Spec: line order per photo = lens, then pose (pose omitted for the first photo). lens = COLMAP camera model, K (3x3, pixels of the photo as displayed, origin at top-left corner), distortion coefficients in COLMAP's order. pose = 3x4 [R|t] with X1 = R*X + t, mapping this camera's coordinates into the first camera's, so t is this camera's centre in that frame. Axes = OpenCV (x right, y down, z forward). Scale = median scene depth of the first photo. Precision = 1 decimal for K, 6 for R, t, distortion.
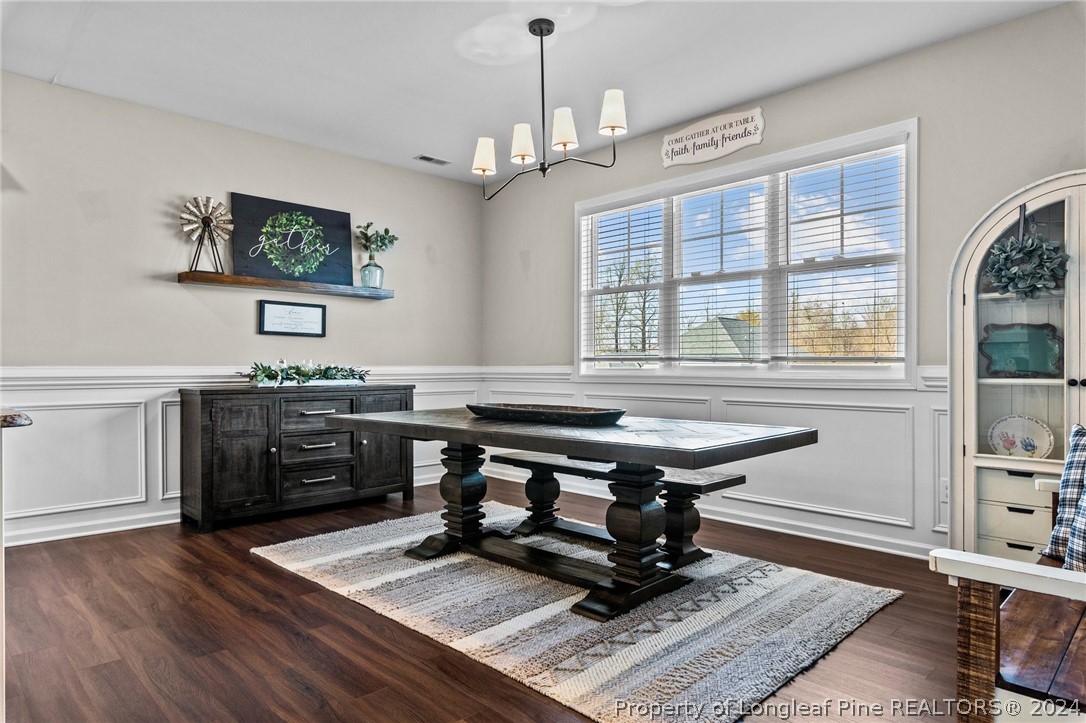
lens RADIAL K [[648.4, 0, 543.0], [0, 648.4, 361.5], [0, 0, 1]] dist [0.001109, 0.000246]
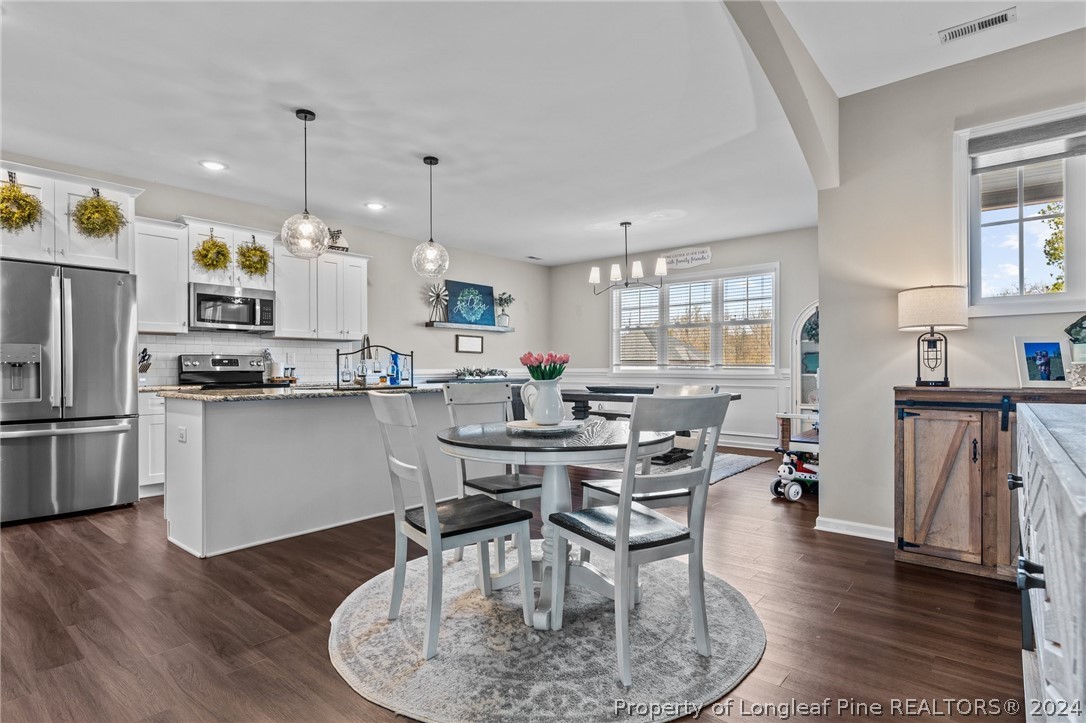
lens RADIAL K [[550.0, 0, 543.0], [0, 550.0, 361.5], [0, 0, 1]] dist [0.000089, 0.000035]
pose [[0.994800, -0.000664, 0.101849, -0.349508], [0.000800, 0.999999, -0.001294, -0.012575], [-0.101848, 0.001369, 0.994799, -0.654382]]
